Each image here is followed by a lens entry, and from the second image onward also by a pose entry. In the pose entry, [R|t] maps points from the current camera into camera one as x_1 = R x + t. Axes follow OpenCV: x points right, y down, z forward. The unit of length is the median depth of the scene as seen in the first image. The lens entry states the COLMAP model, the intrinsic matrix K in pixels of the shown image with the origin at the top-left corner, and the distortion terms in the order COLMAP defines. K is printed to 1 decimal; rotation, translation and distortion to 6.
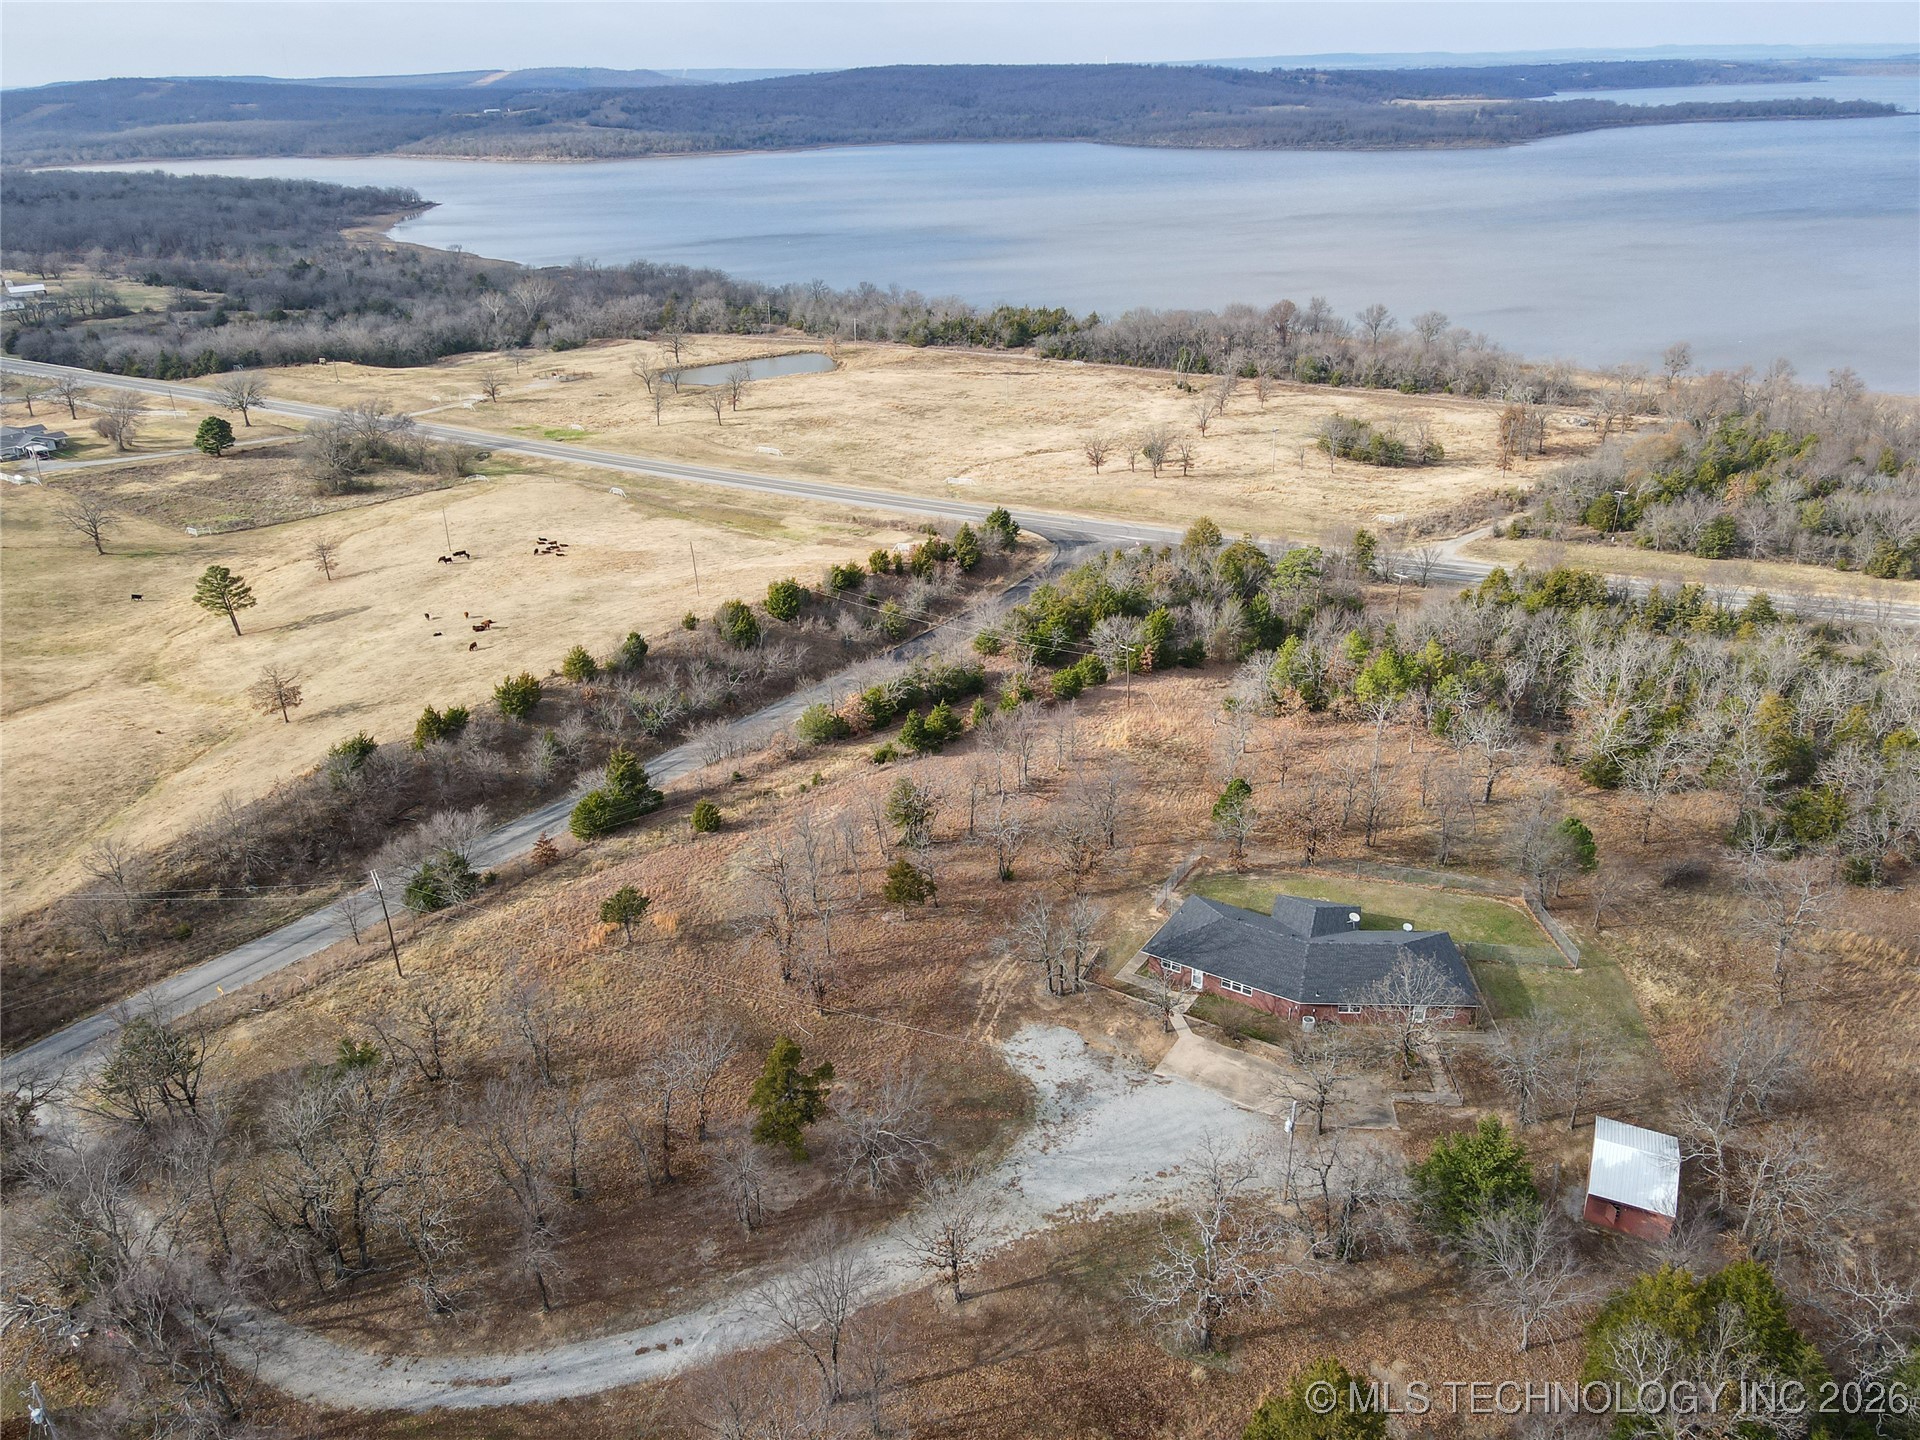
lens RADIAL K [[1400.8, 0, 960.0], [0, 1400.8, 720.0], [0, 0, 1]] dist [-0.007686, 0.068185]
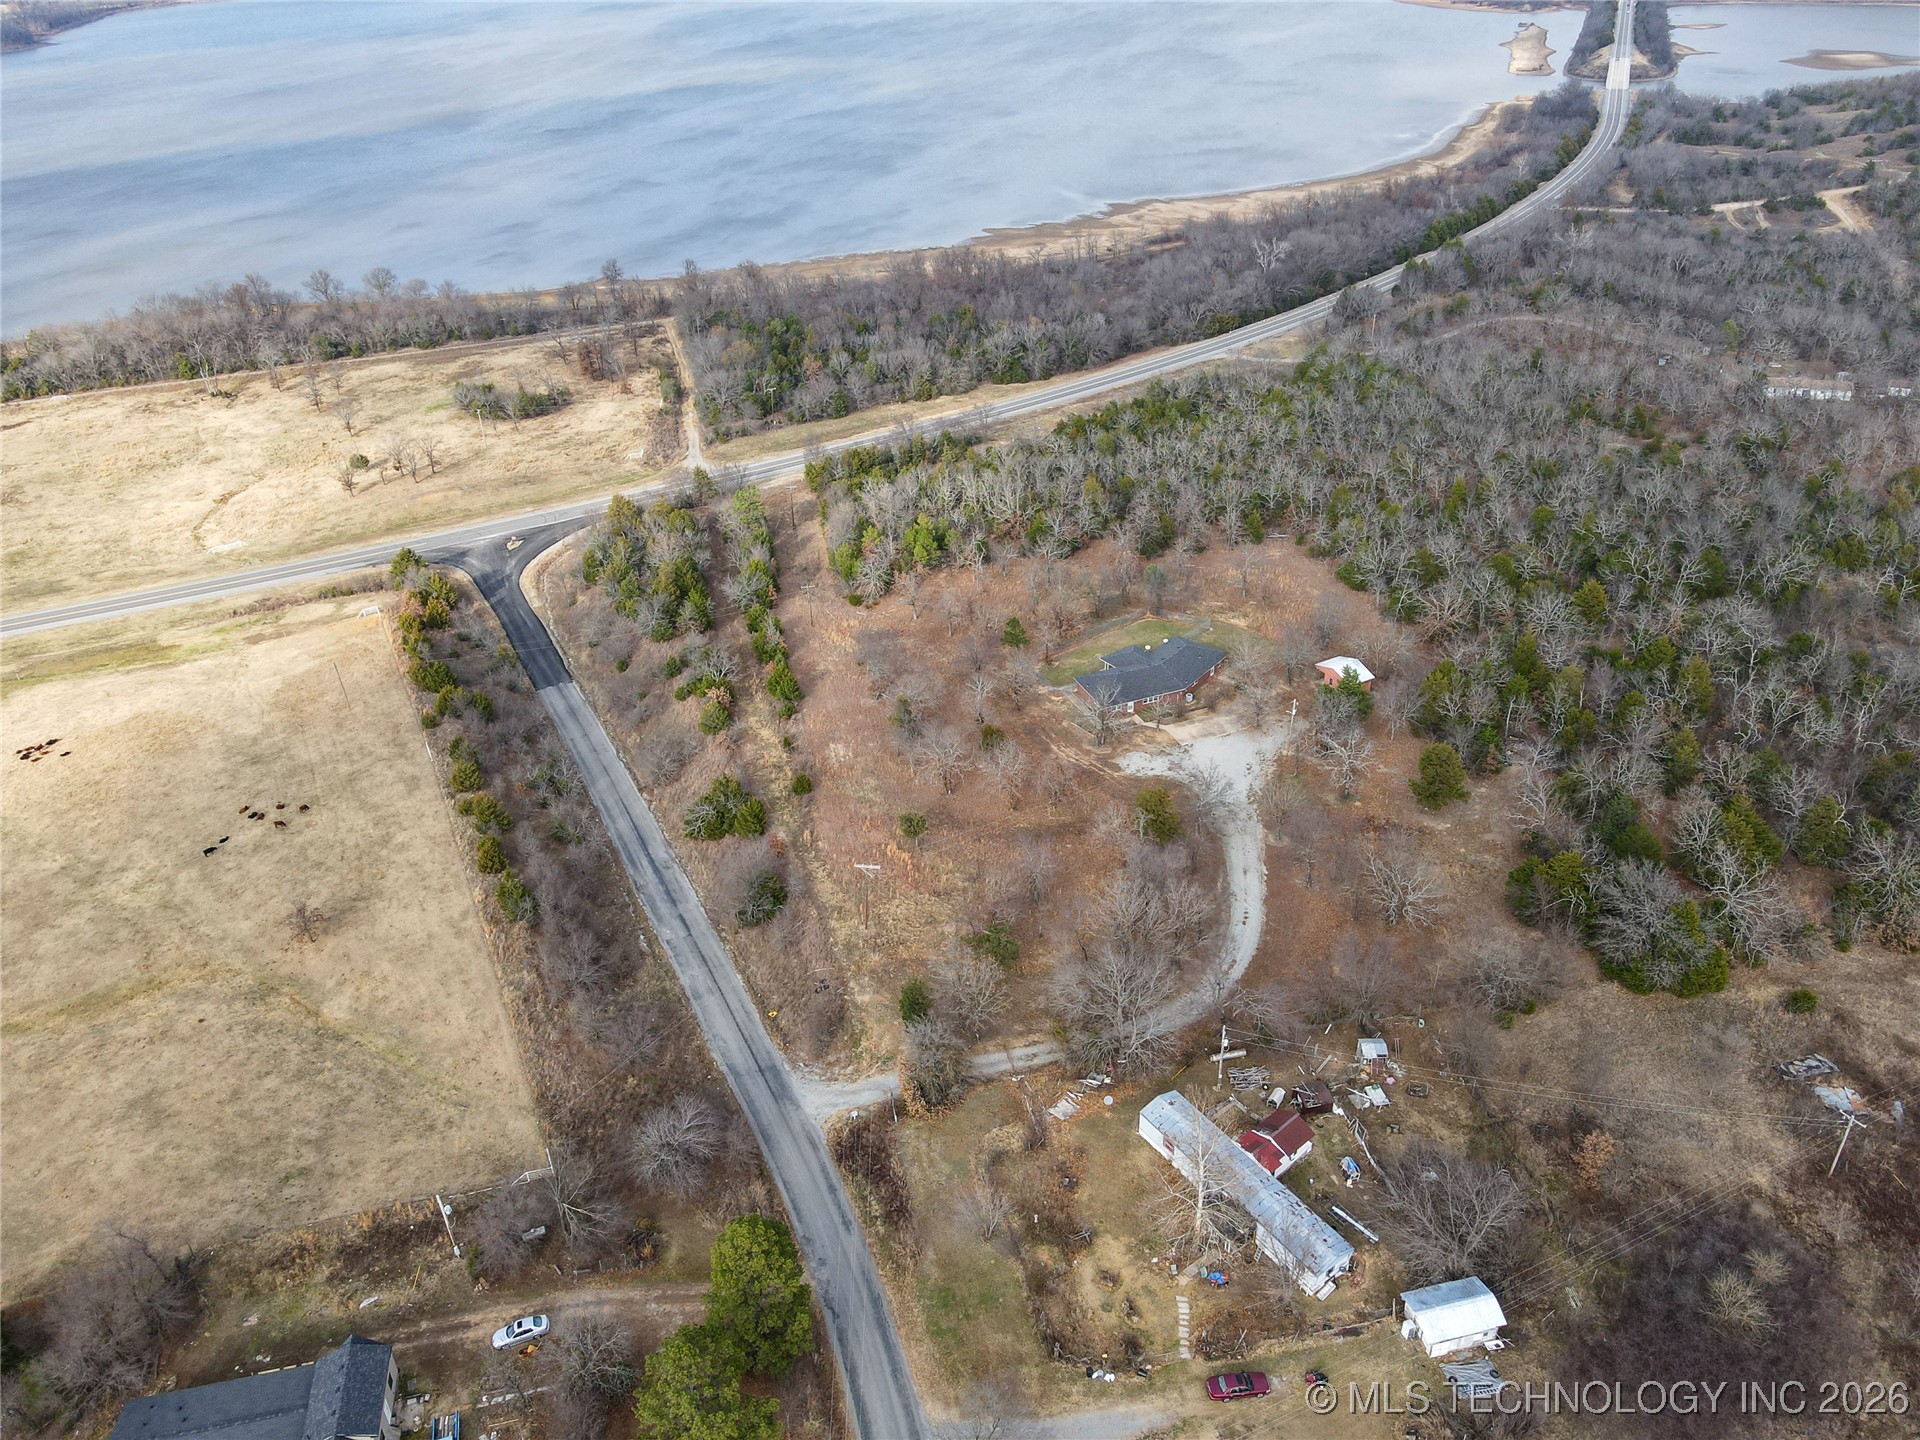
lens RADIAL K [[1404.8, 0, 960.0], [0, 1404.8, 720.0], [0, 0, 1]] dist [0.000249, 0.024410]
pose [[0.577571, -0.419399, 0.700369, -0.584162], [0.359012, 0.901013, 0.243485, -0.152841], [-0.733159, 0.110811, 0.670968, -0.034042]]
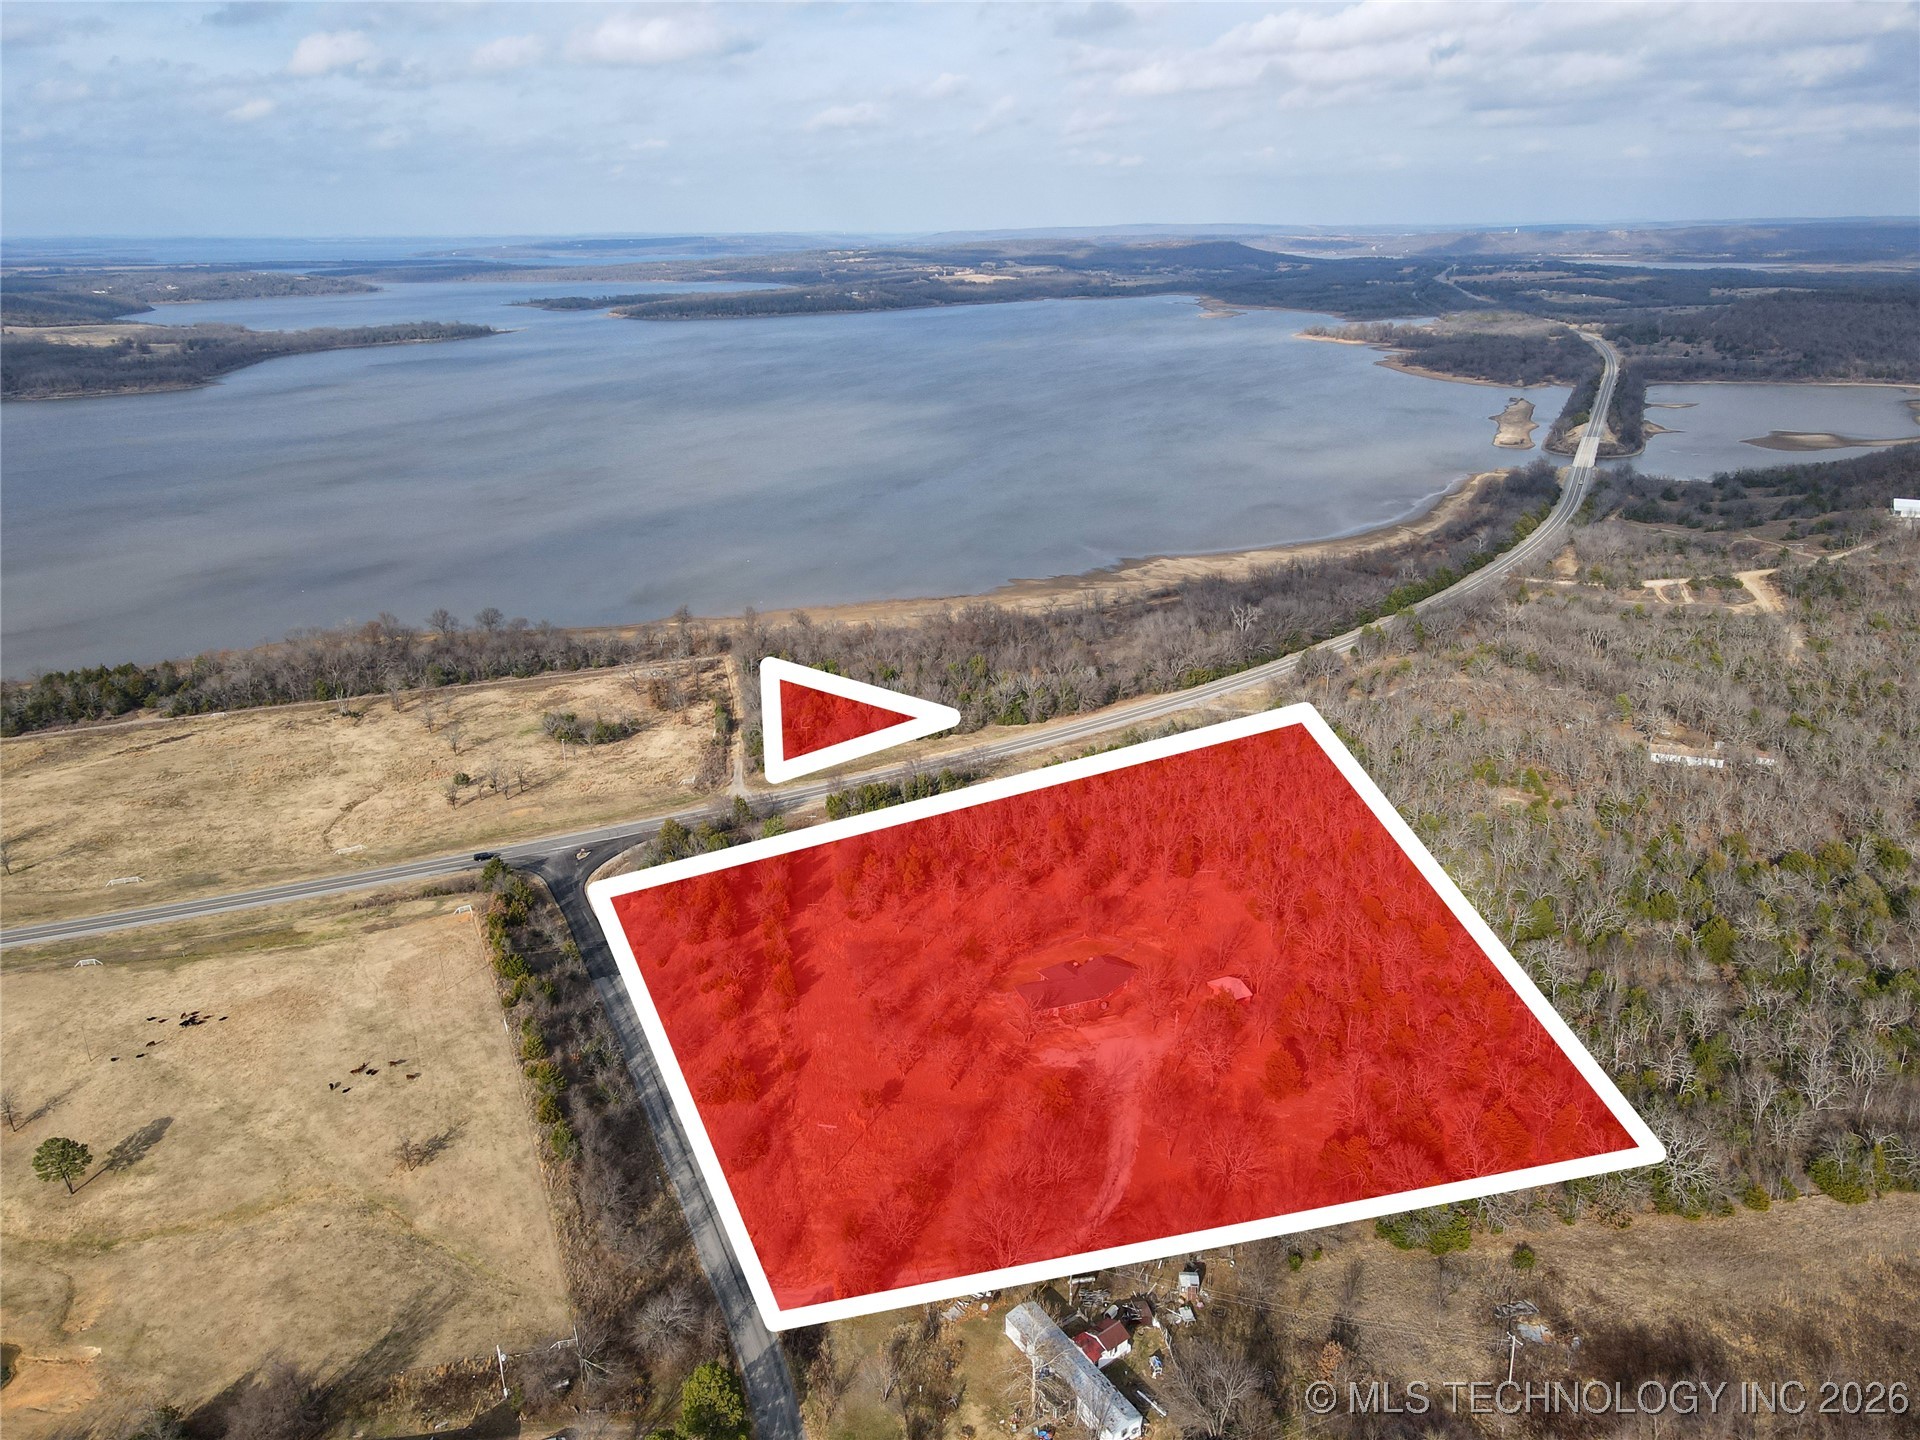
lens RADIAL K [[1405.7, 0, 960.0], [0, 1405.7, 720.0], [0, 0, 1]] dist [-0.003817, 0.033645]
pose [[0.615393, -0.249326, 0.747749, -0.720951], [0.333502, 0.941917, 0.039599, -0.193585], [-0.714190, 0.225007, 0.662800, -0.252649]]
